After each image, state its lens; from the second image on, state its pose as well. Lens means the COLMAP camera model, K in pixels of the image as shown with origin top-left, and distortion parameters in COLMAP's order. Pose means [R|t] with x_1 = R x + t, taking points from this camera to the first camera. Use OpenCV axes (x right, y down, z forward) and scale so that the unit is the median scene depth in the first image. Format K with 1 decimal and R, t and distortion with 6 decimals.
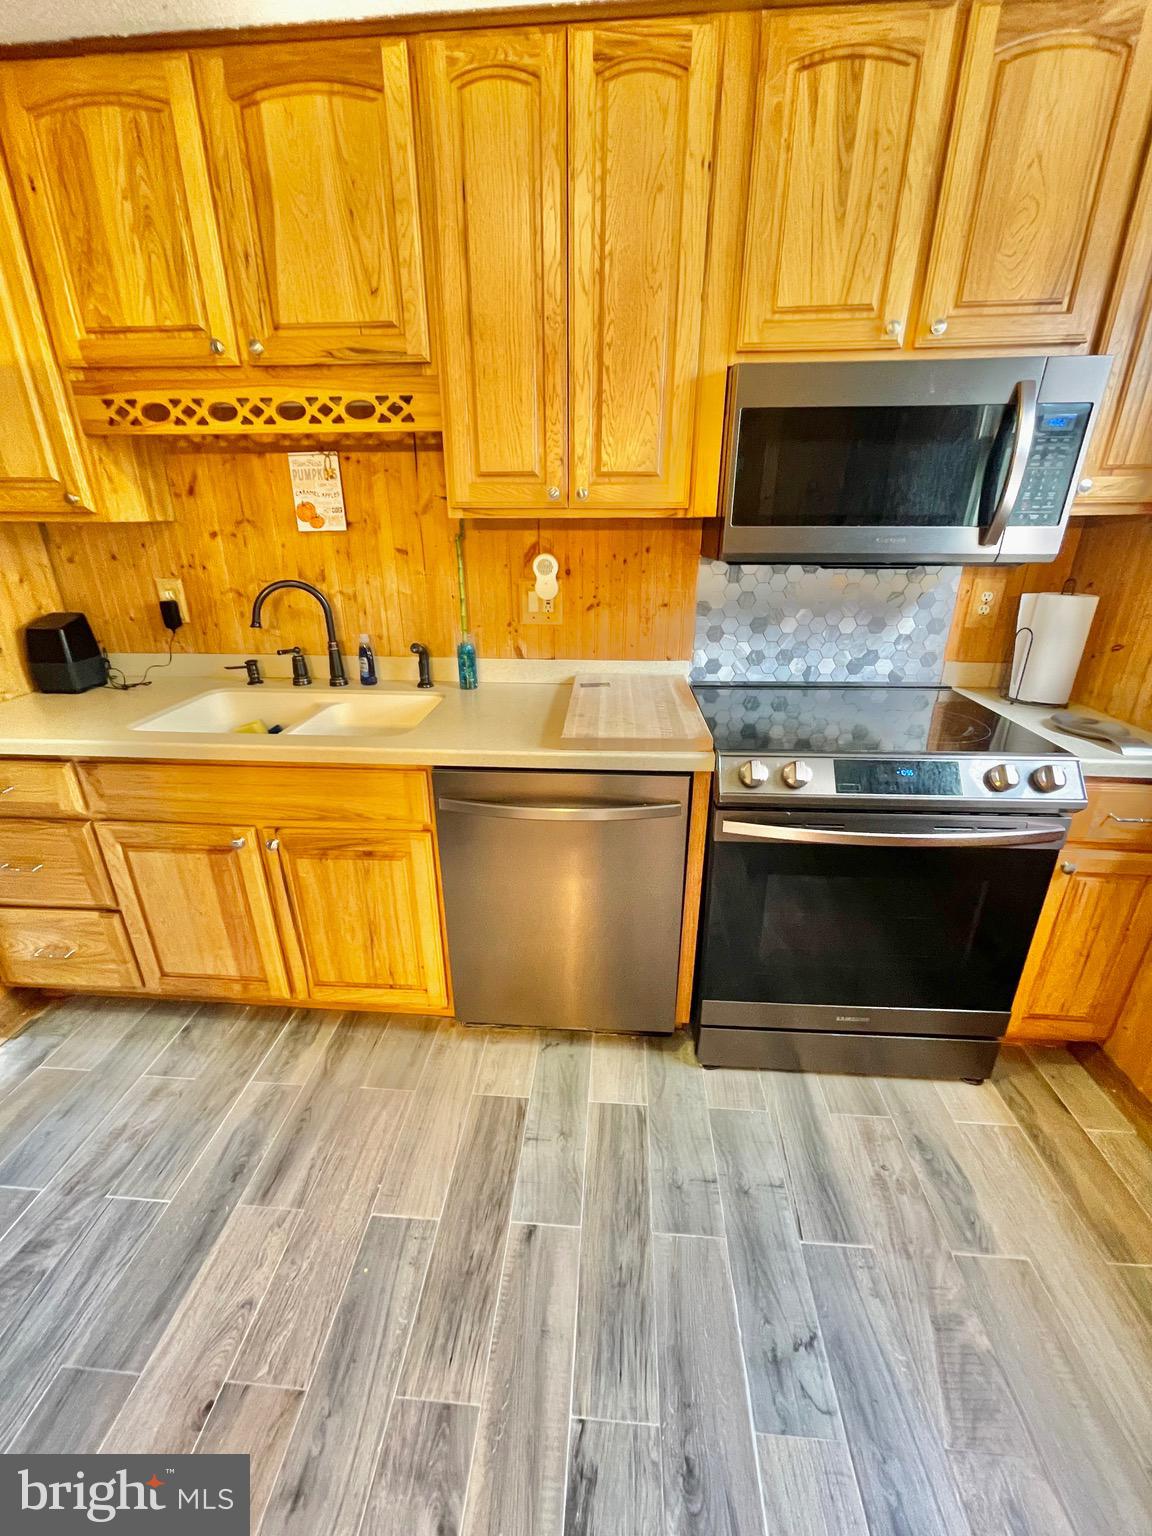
lens RADIAL K [[625.1, 0, 573.1], [0, 625.1, 760.2], [0, 0, 1]] dist [-0.001831, 0.001633]
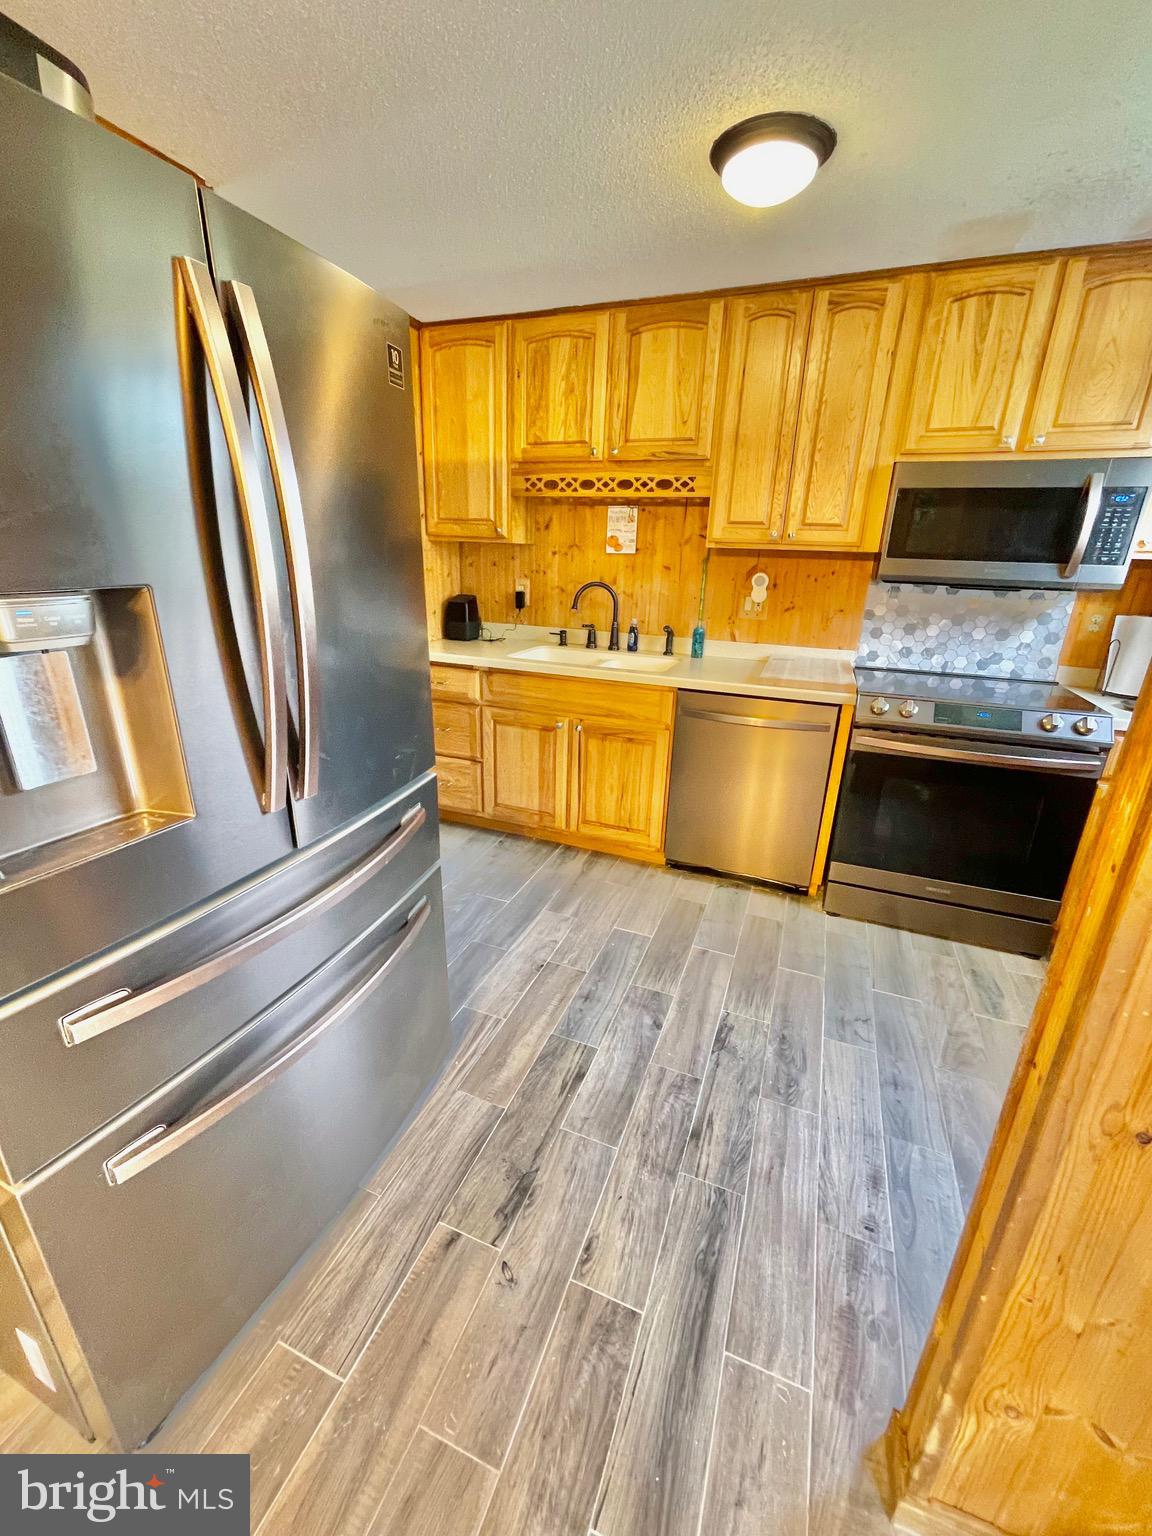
lens RADIAL K [[625.1, 0, 572.8], [0, 625.1, 758.9], [0, 0, 1]] dist [-0.001831, 0.001633]
pose [[0.953177, 0.126614, -0.274633, -0.006948], [-0.141190, 0.989402, -0.033889, 0.289447], [0.267432, 0.071078, 0.960952, -0.684951]]
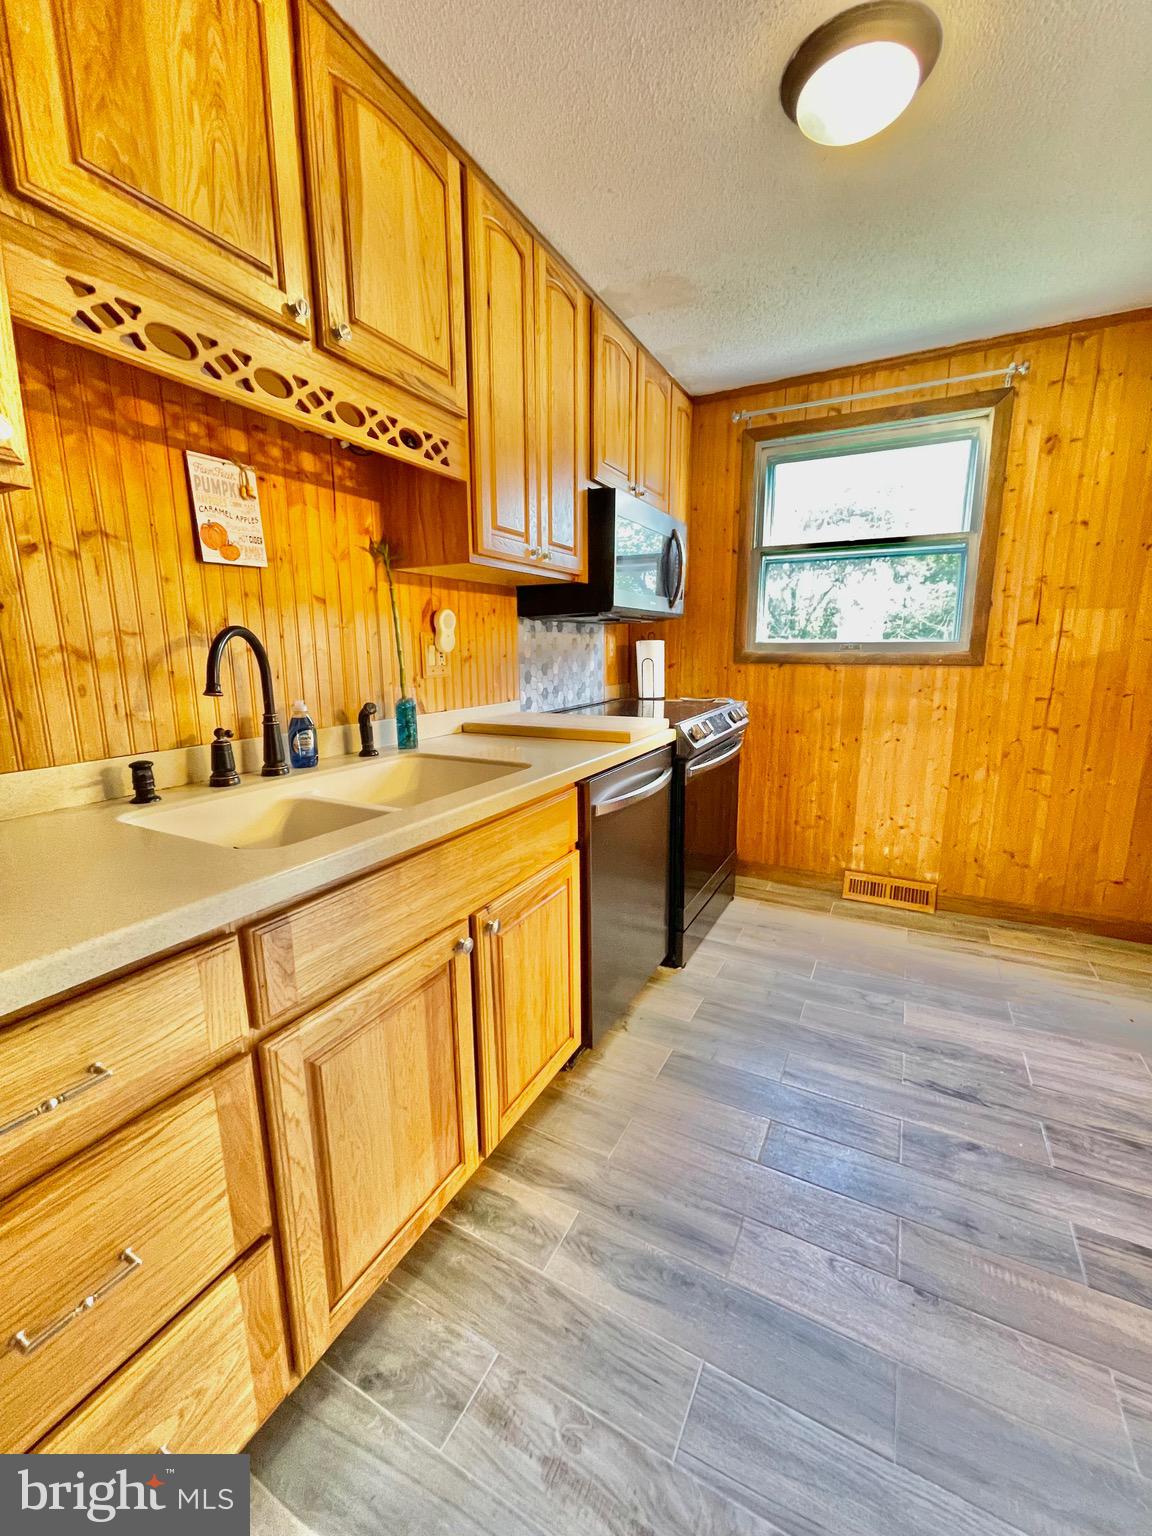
lens RADIAL K [[625.1, 0, 570.1], [0, 625.1, 762.1], [0, 0, 1]] dist [-0.001831, 0.001633]
pose [[0.405854, -0.165820, 0.898769, -1.147951], [0.340829, 0.939923, 0.019505, -0.044841], [-0.848008, 0.298411, 0.437987, 0.527478]]
